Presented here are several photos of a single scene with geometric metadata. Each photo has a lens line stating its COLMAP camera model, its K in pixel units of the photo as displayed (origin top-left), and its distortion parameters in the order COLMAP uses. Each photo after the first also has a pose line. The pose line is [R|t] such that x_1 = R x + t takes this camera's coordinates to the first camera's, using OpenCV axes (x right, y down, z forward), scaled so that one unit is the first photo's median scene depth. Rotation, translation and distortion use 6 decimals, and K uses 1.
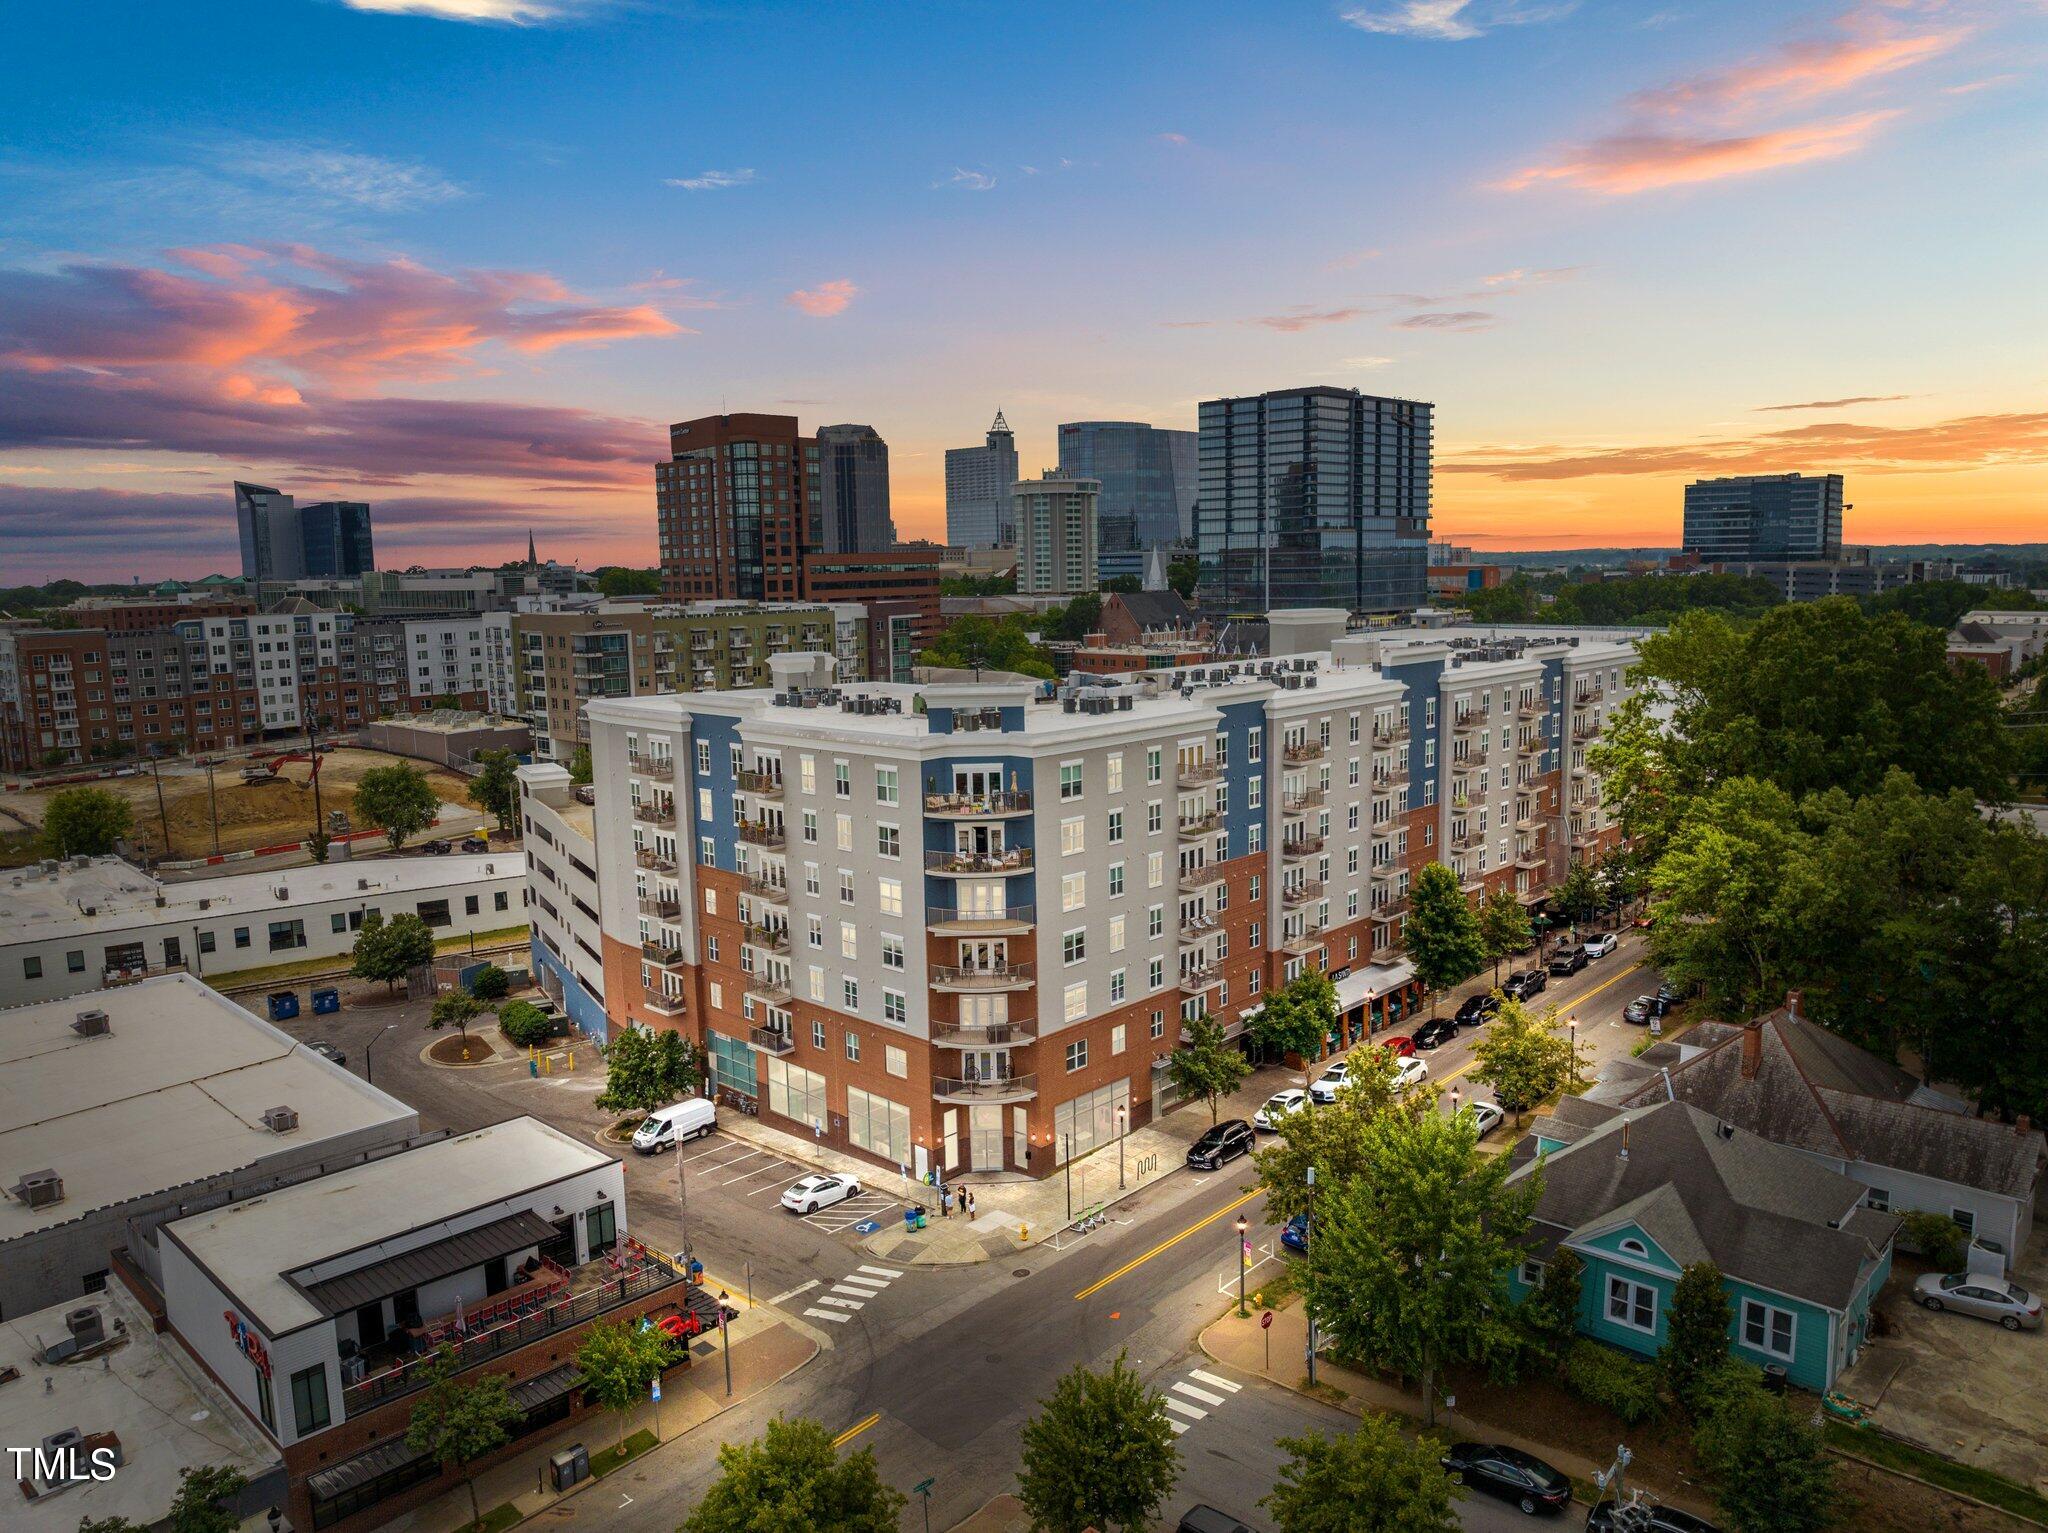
lens RADIAL K [[1440.2, 0, 1040.9], [0, 1440.2, 770.8], [0, 0, 1]] dist [-0.033061, -0.011213]
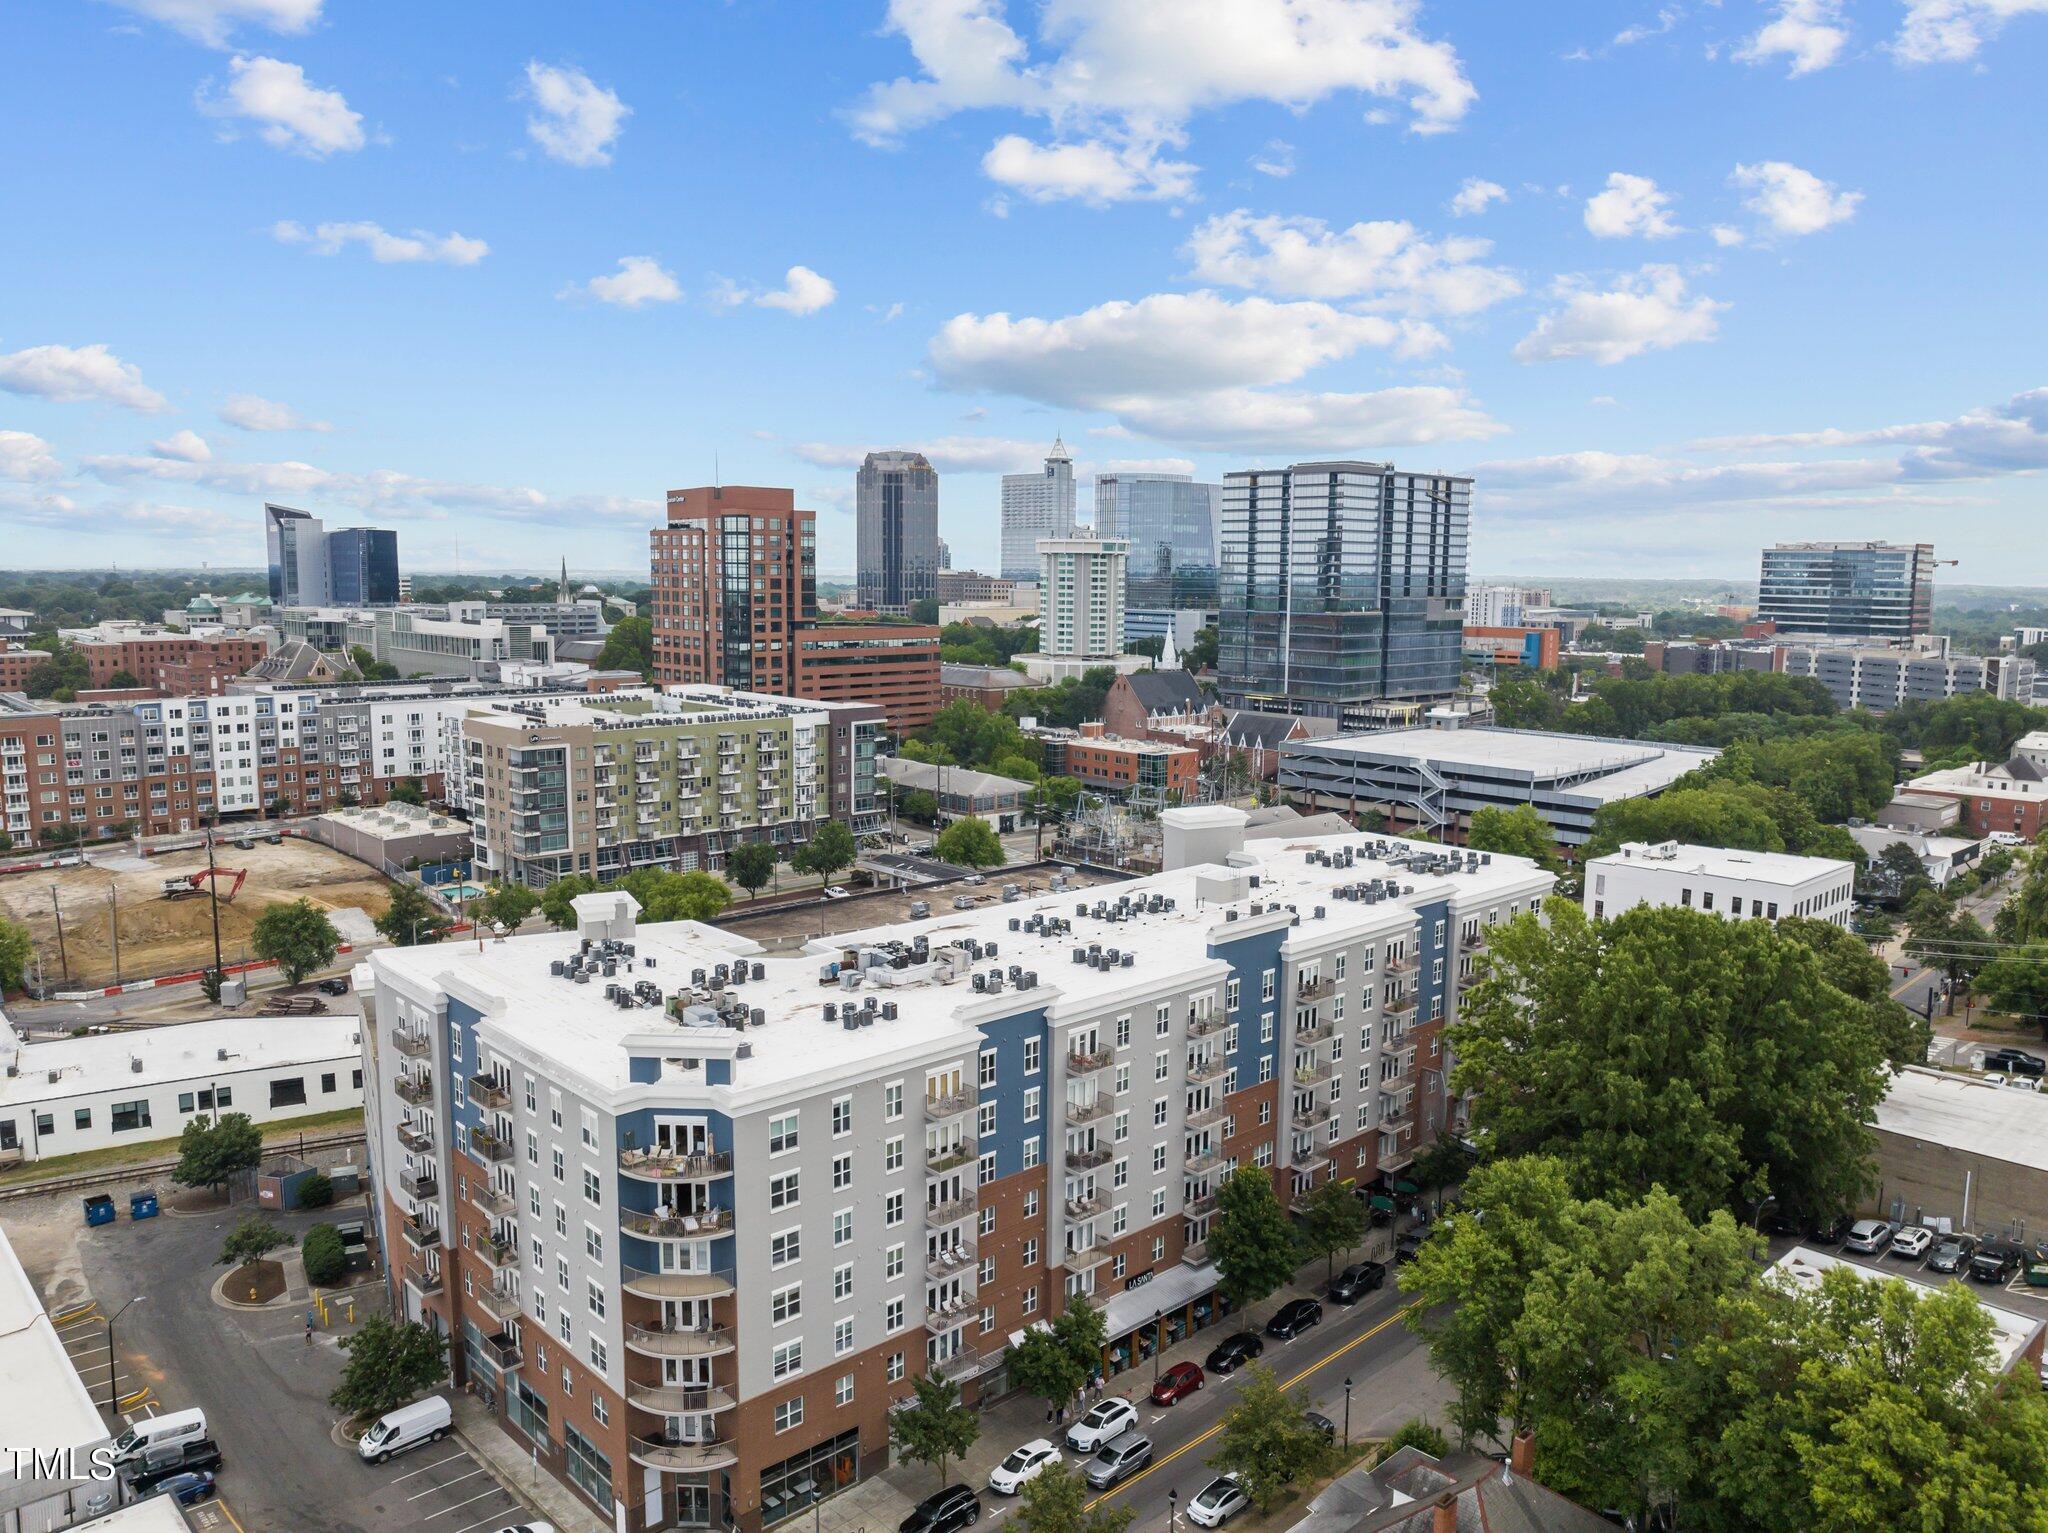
lens RADIAL K [[1484.3, 0, 1043.0], [0, 1484.3, 774.2], [0, 0, 1]] dist [-0.034630, -0.005859]
pose [[0.998137, 0.037848, -0.047862, 0.177218], [-0.038172, 0.999254, -0.005878, -0.178021], [0.047604, 0.007694, 0.998837, 0.030560]]
